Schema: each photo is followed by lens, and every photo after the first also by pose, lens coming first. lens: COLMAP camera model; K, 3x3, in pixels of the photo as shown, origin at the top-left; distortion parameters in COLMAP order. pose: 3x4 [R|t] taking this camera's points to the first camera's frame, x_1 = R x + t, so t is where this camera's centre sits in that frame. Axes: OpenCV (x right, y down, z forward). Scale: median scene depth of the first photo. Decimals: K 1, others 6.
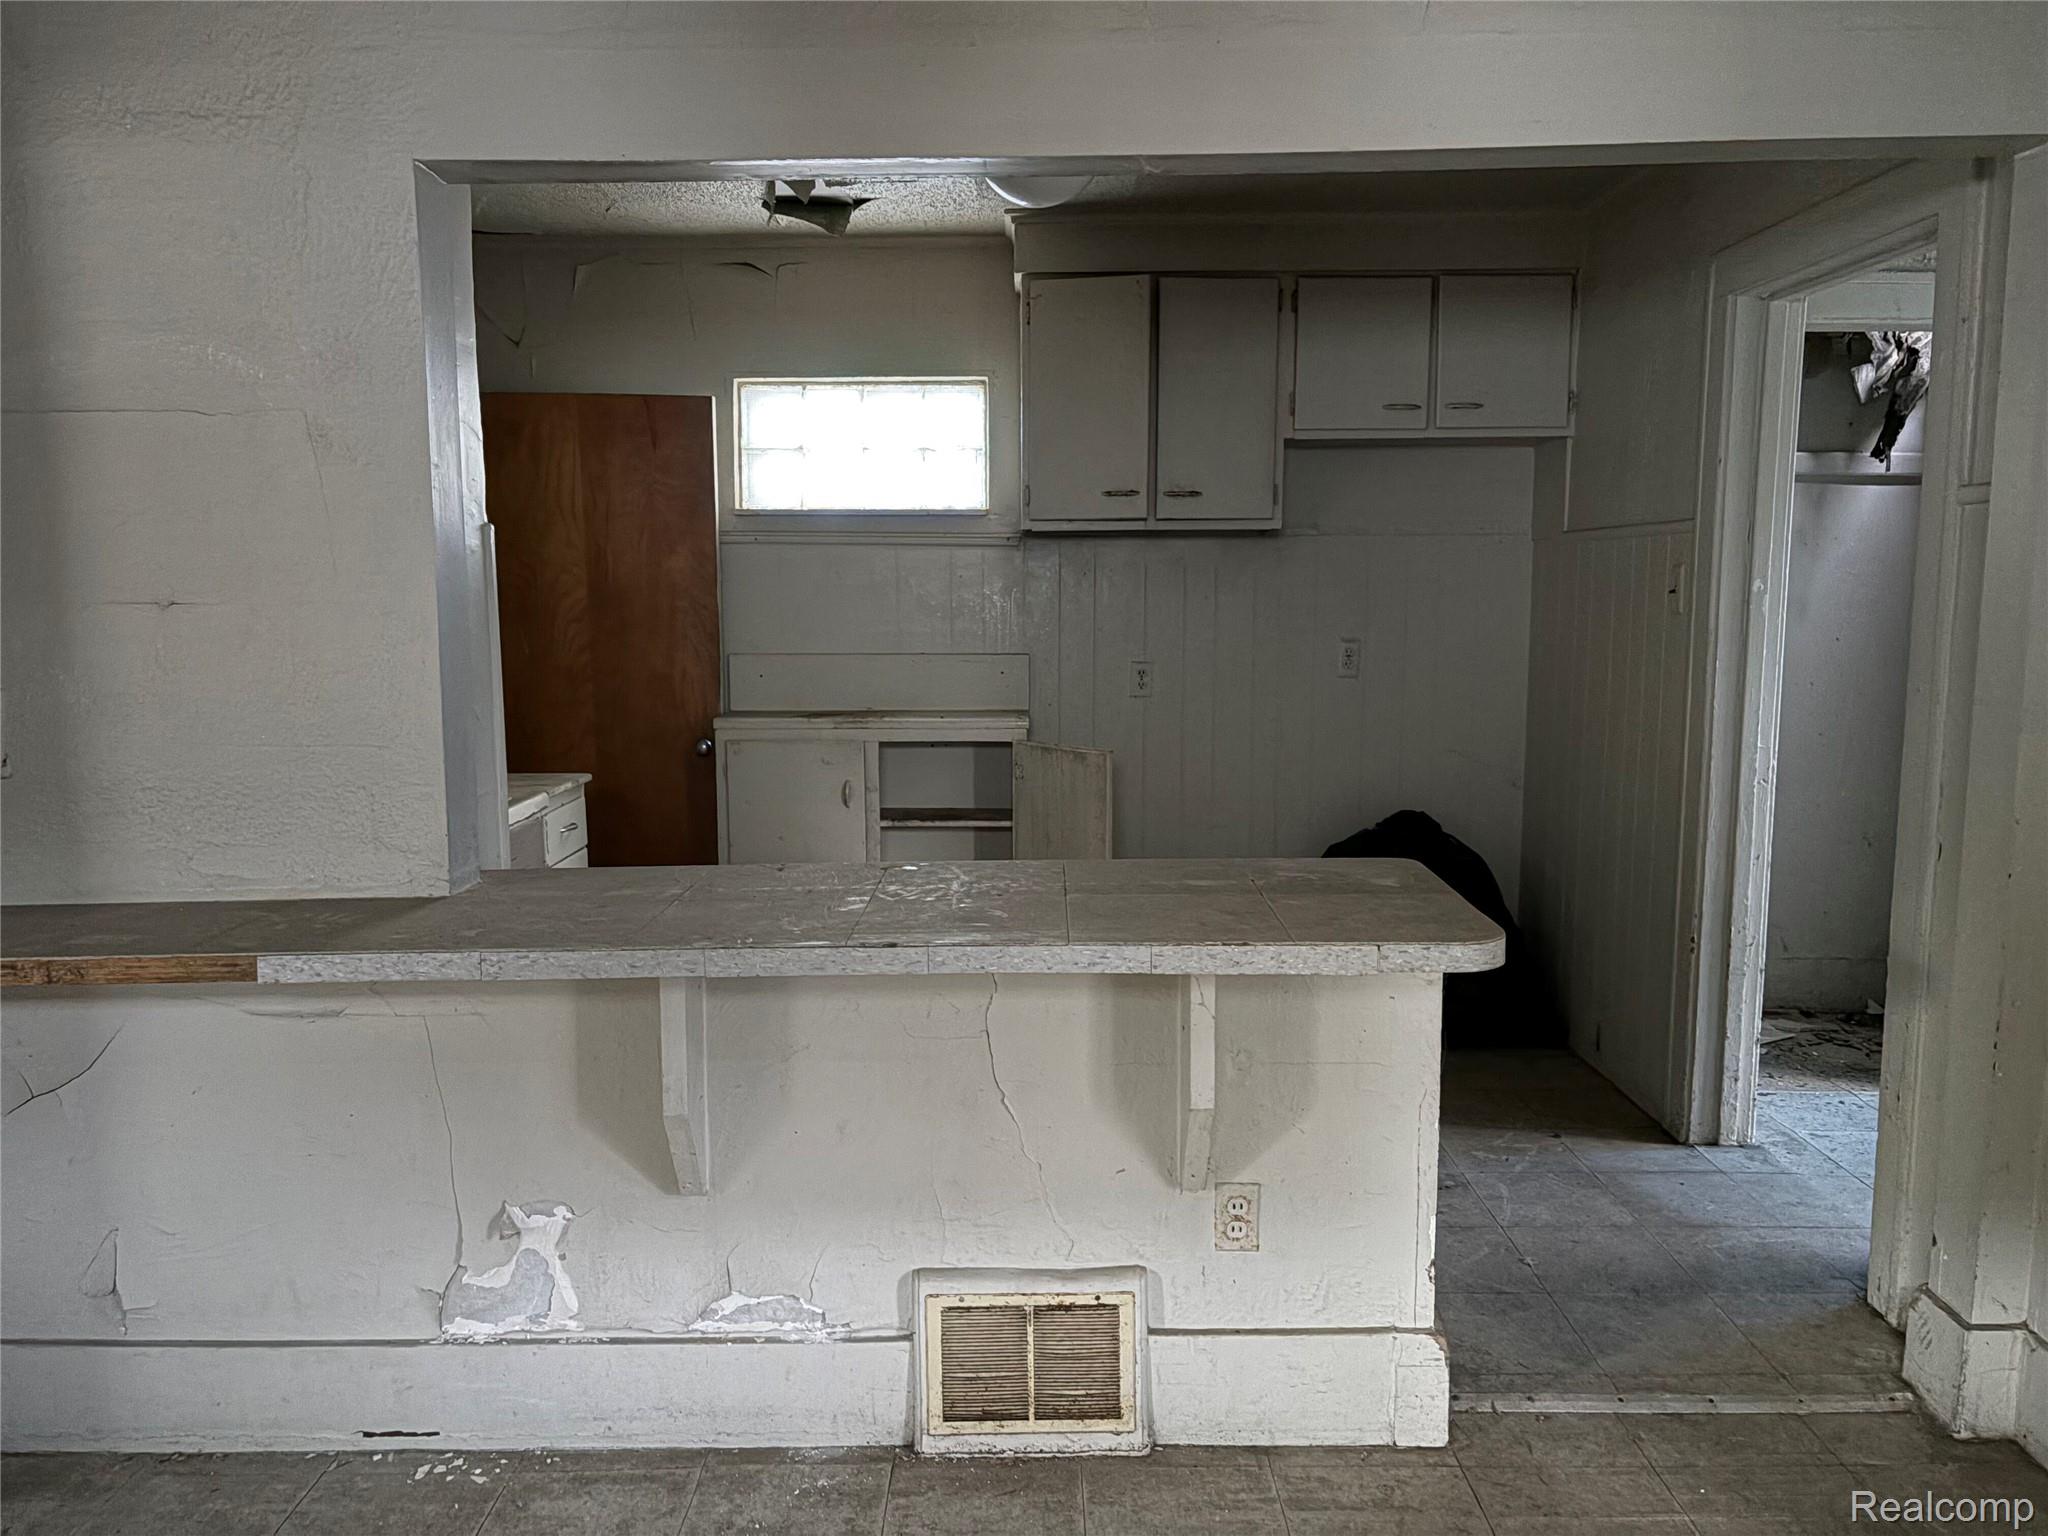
lens RADIAL K [[1552.1, 0, 1023.2], [0, 1552.1, 771.7], [0, 0, 1]] dist [0.022592, -0.030631]
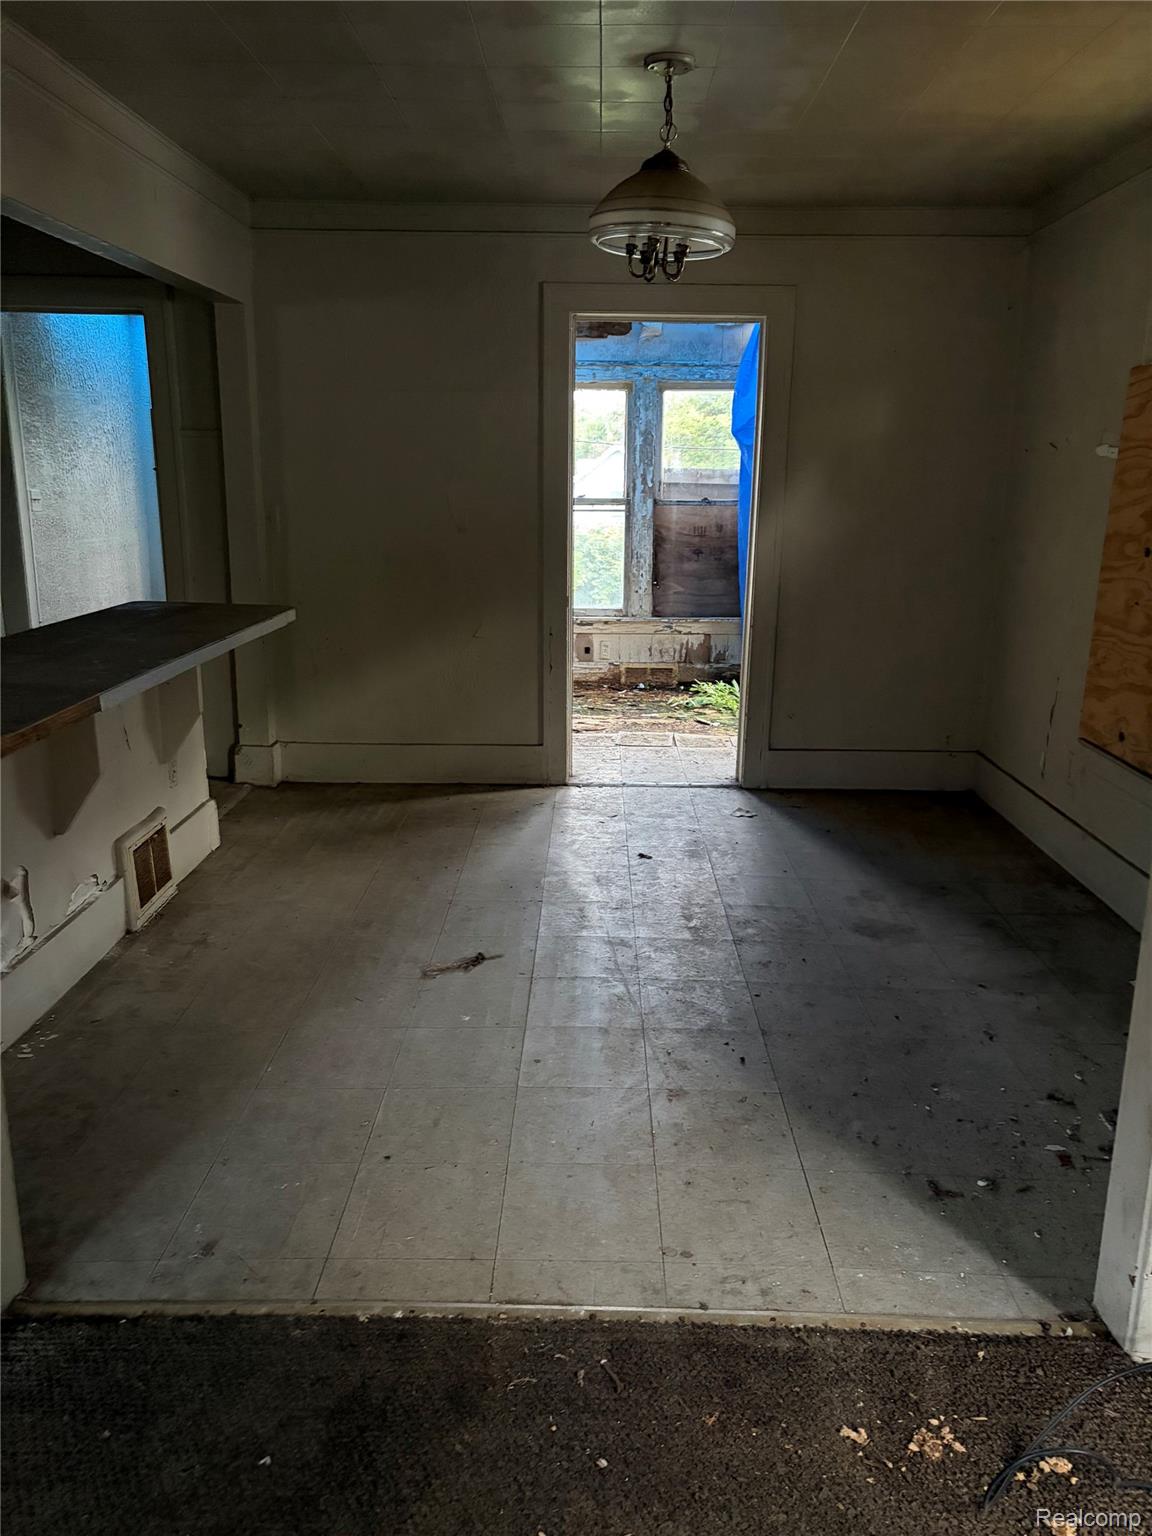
lens RADIAL K [[1164.1, 0, 575.8], [0, 1164.1, 775.5], [0, 0, 1]] dist [0.022592, -0.030631]
pose [[0.016725, -0.245428, 0.969270, -1.424427], [0.110888, 0.963881, 0.242150, -0.032853], [-0.993692, 0.103431, 0.043336, 0.390769]]
